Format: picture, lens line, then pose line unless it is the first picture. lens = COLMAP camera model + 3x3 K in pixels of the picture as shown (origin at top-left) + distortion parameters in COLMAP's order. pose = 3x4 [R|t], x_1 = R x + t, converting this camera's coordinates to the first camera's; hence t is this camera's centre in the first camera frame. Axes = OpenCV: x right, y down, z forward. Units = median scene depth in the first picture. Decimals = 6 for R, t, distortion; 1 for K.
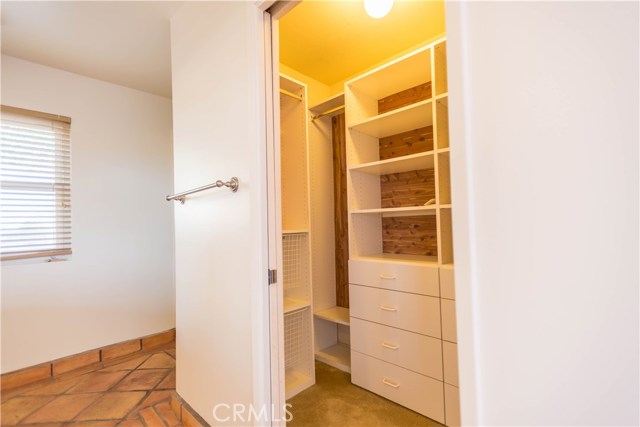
lens RADIAL K [[297.4, 0, 311.1], [0, 297.4, 214.1], [0, 0, 1]] dist [0.003600, 0.000140]
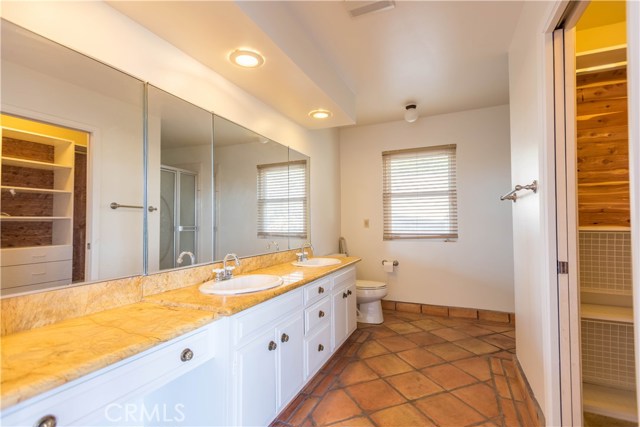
lens RADIAL K [[297.4, 0, 311.1], [0, 297.4, 214.1], [0, 0, 1]] dist [0.003600, 0.000140]
pose [[0.316690, -0.000038, -0.948529, 0.382113], [0.026180, 0.999619, 0.008701, -0.015411], [0.948168, -0.027588, 0.316570, -0.150435]]
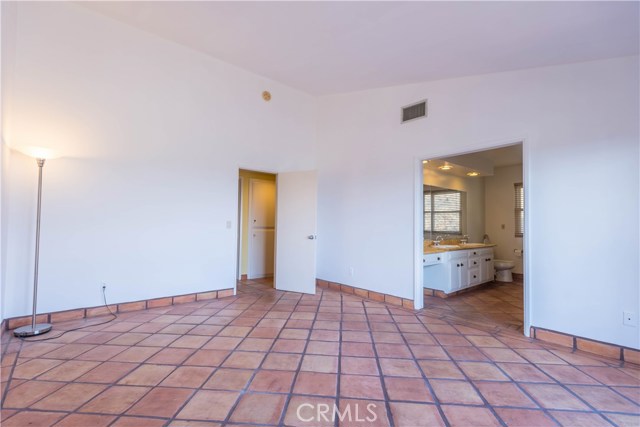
lens RADIAL K [[297.4, 0, 311.1], [0, 297.4, 214.1], [0, 0, 1]] dist [0.003600, 0.000140]
pose [[-0.113878, -0.003339, -0.993489, 2.013213], [0.021360, 0.999755, -0.005808, -0.086885], [0.993265, -0.021882, -0.113779, -0.855537]]
